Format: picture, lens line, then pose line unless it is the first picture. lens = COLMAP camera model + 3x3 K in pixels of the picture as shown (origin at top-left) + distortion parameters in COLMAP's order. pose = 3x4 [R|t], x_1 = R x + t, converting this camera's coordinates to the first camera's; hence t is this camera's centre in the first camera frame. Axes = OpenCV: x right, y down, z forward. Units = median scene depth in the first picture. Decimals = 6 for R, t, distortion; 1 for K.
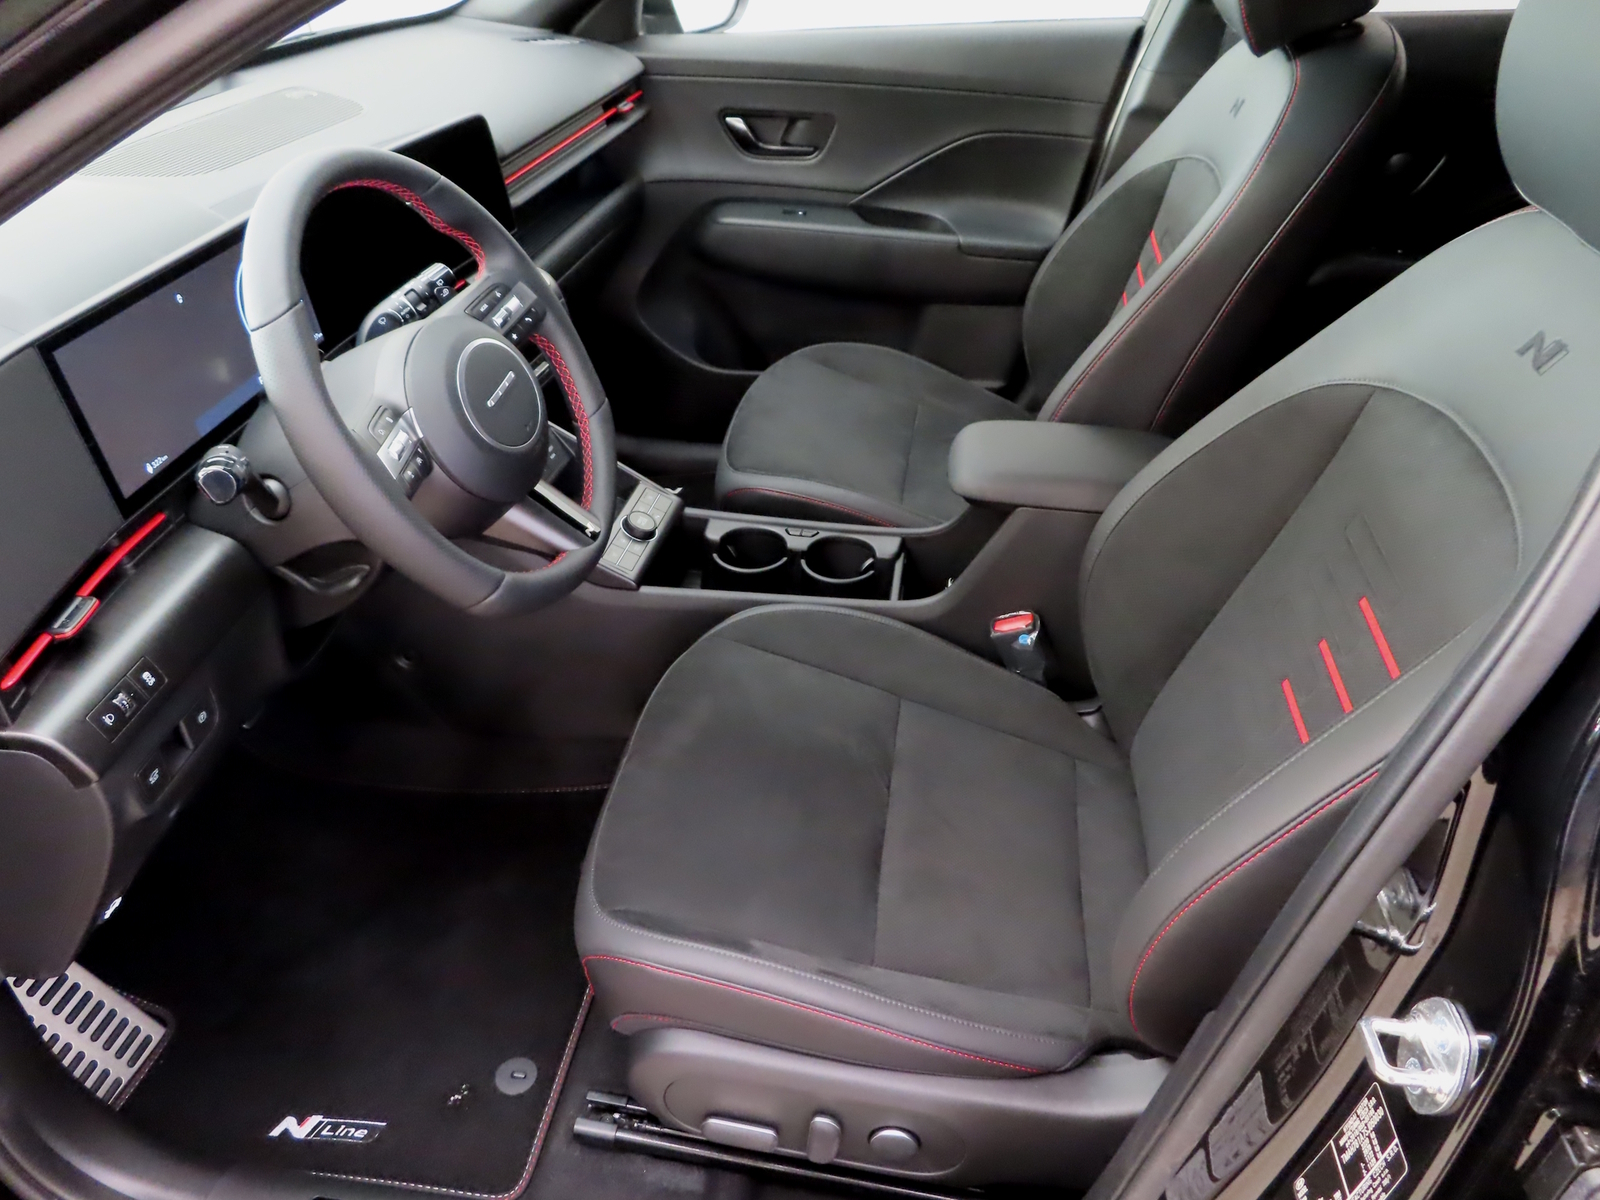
lens RADIAL K [[1150.3, 0, 800.0], [0, 1150.3, 600.0], [0, 0, 1]] dist [-0.000529, 0.001457]
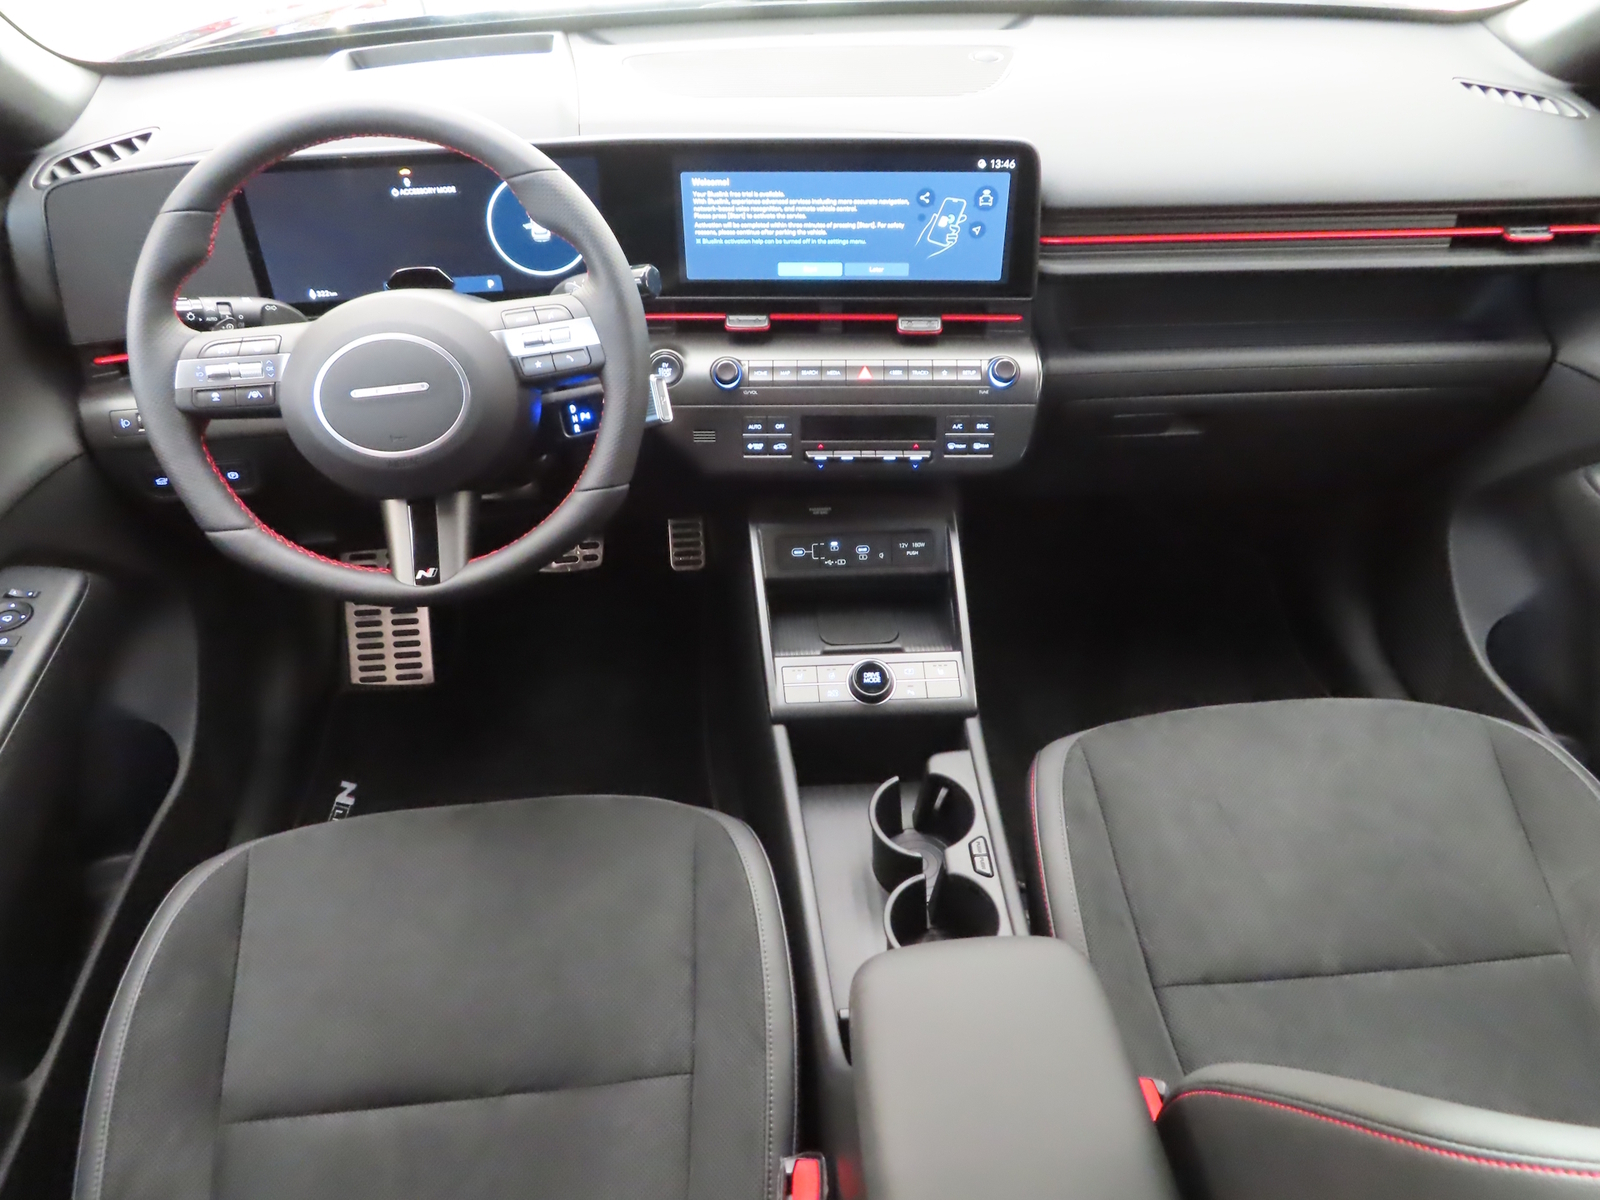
lens RADIAL K [[1150.3, 0, 800.0], [0, 1150.3, 600.0], [0, 0, 1]] dist [-0.000529, 0.001457]
pose [[0.250217, 0.625545, -0.738976, 0.388524], [-0.551990, 0.719227, 0.421924, -0.400866], [0.795423, 0.302335, 0.525257, 0.518275]]
